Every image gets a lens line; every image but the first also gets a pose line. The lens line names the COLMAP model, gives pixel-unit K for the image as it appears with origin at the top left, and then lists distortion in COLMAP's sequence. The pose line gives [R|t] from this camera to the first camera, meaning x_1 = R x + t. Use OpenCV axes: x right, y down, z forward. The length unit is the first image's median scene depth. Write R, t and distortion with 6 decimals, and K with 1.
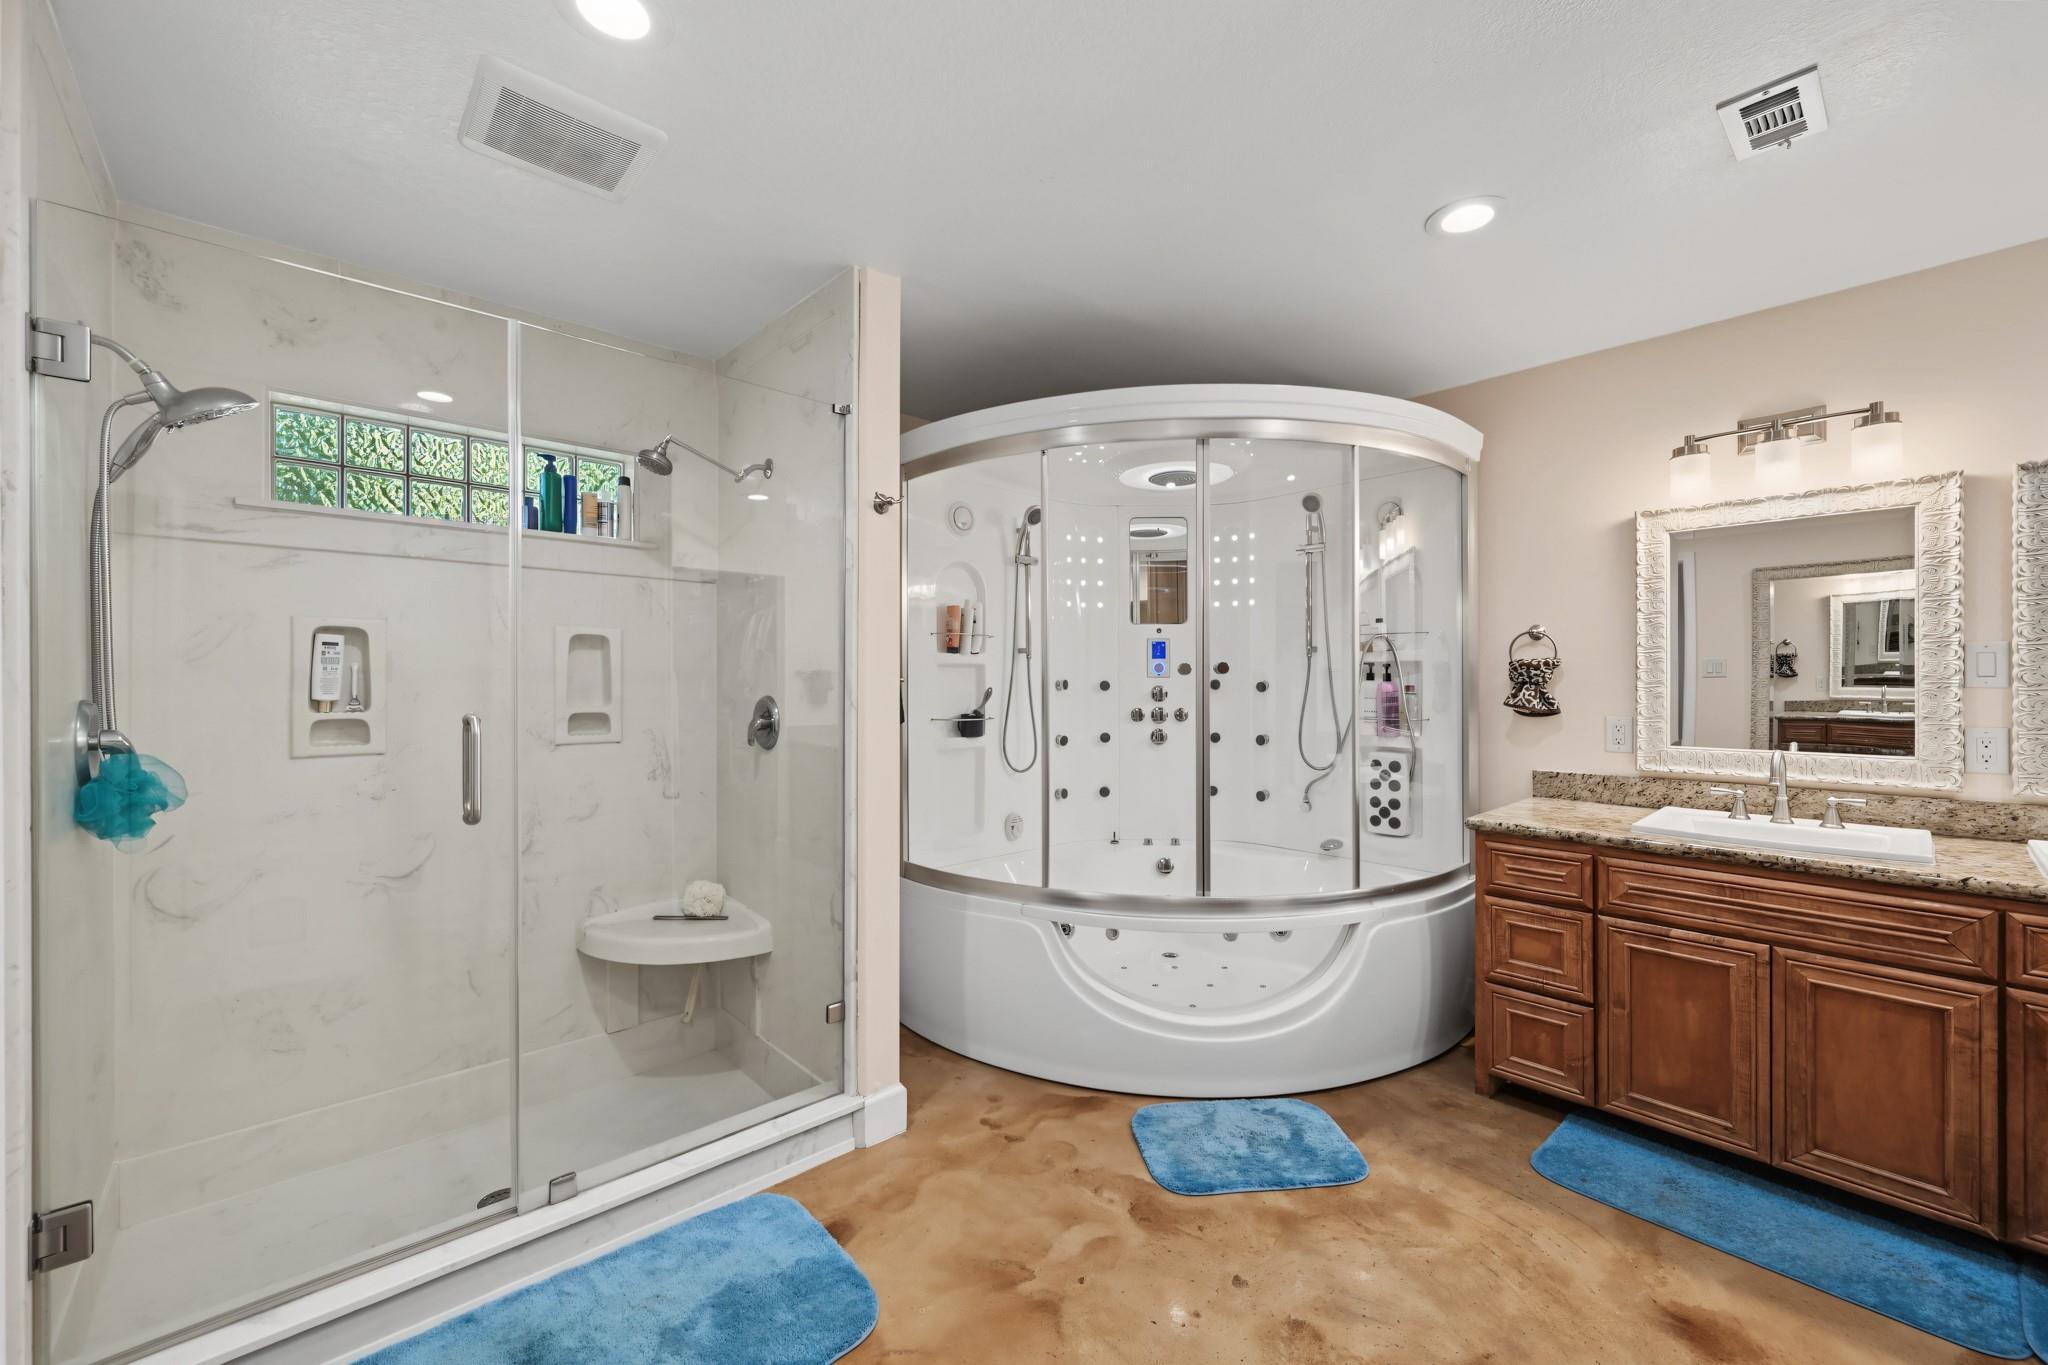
lens RADIAL K [[807.9, 0, 1029.8], [0, 807.9, 688.4], [0, 0, 1]] dist [0.000277, -0.000048]
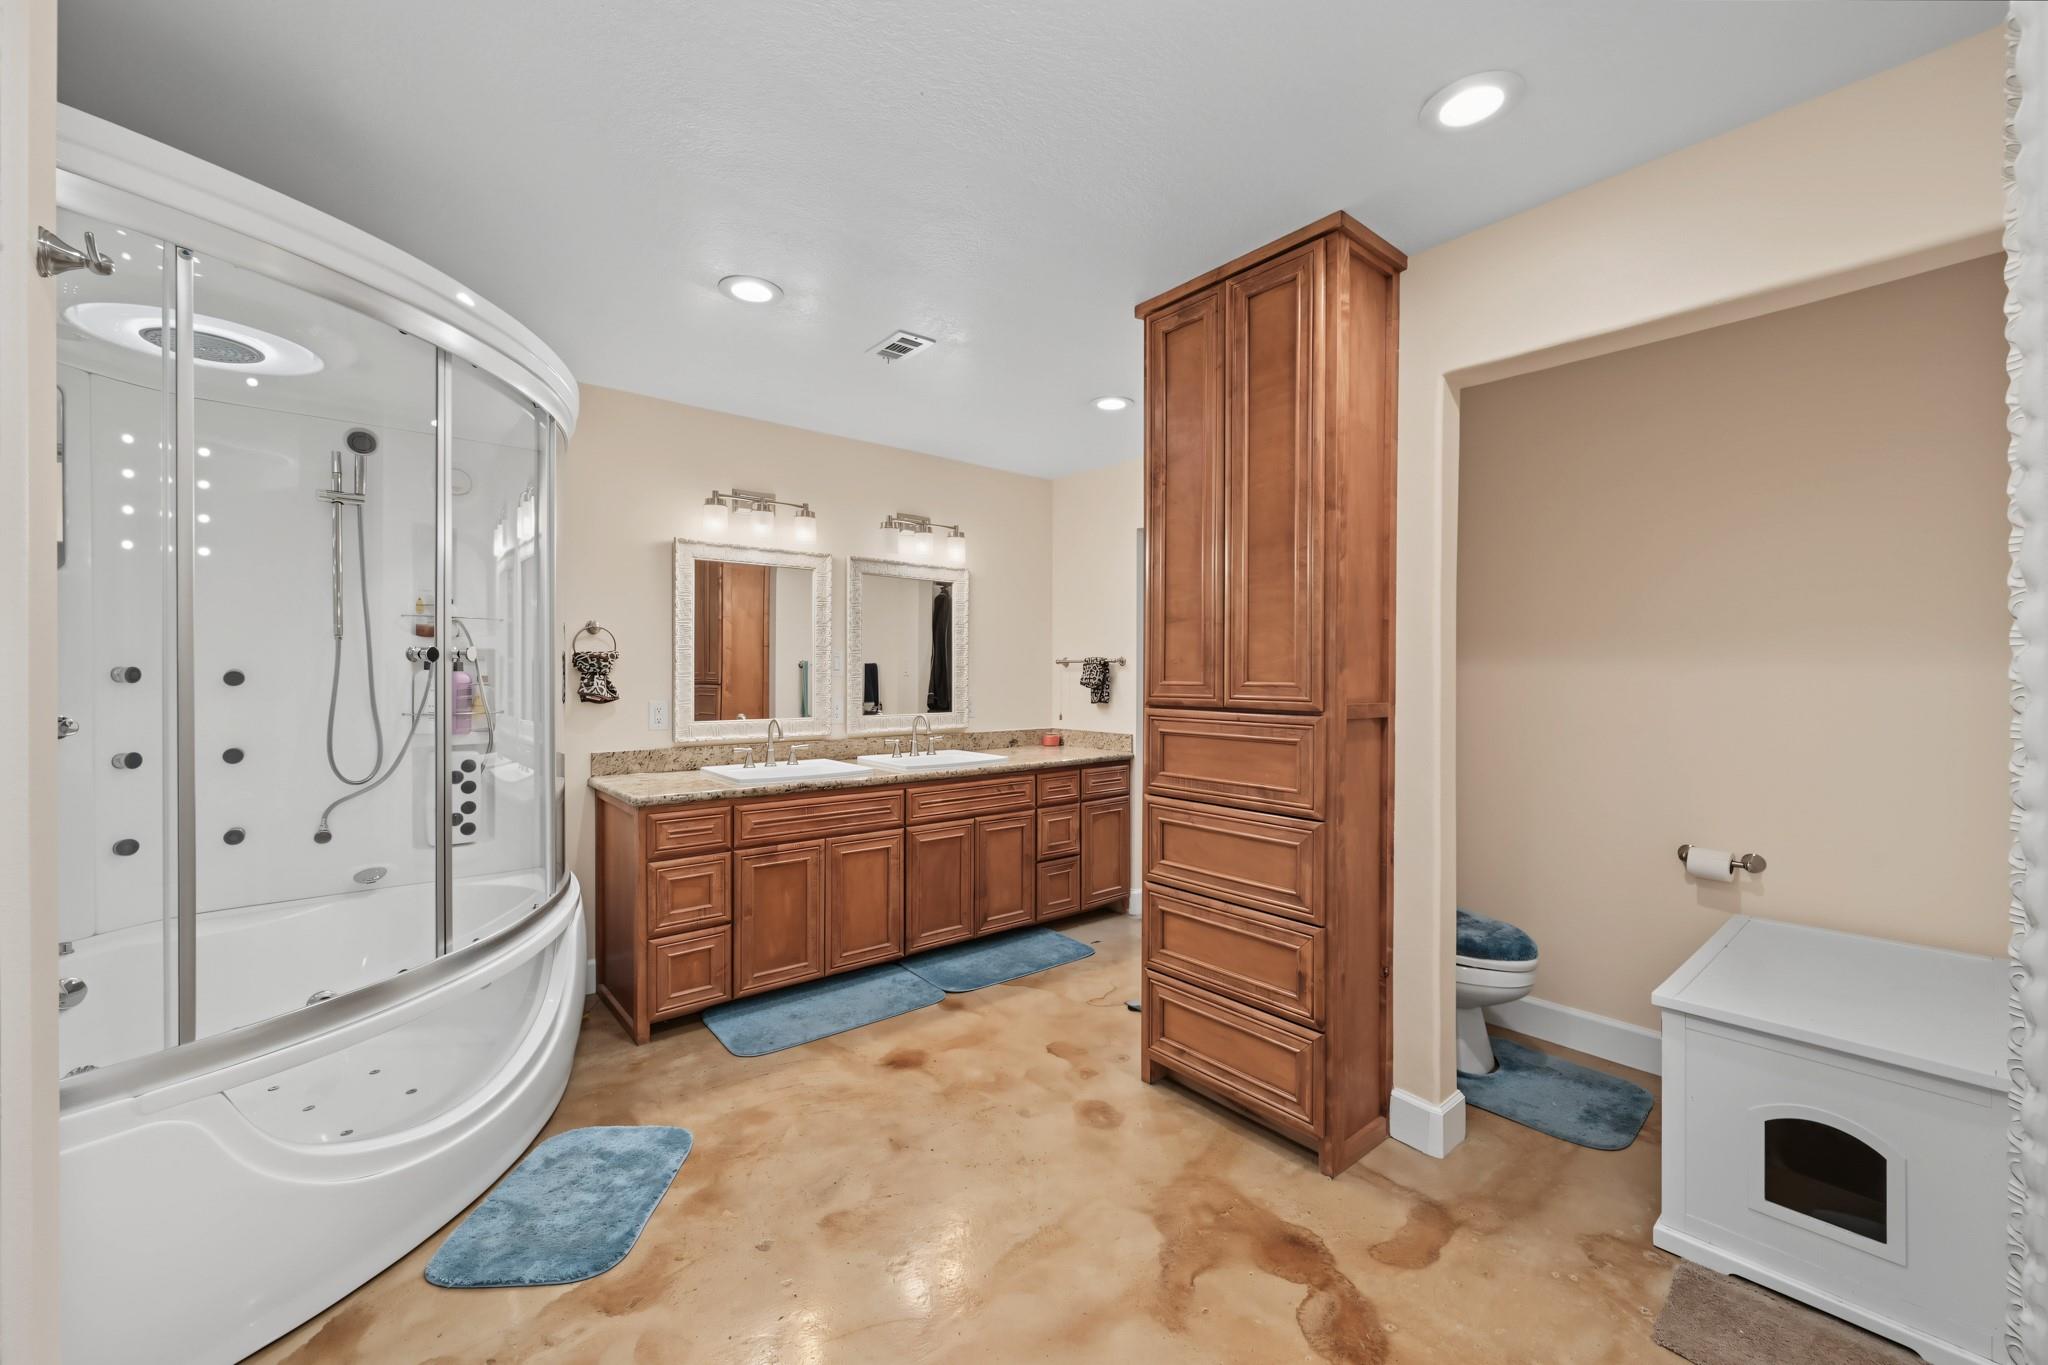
lens RADIAL K [[808.5, 0, 1036.1], [0, 808.5, 680.9], [0, 0, 1]] dist [0.000809, 0.000809]
pose [[0.047503, -0.009904, 0.998822, -0.575065], [0.002921, 0.999948, 0.009777, -0.006632], [-0.998867, 0.002453, 0.047529, 0.446279]]
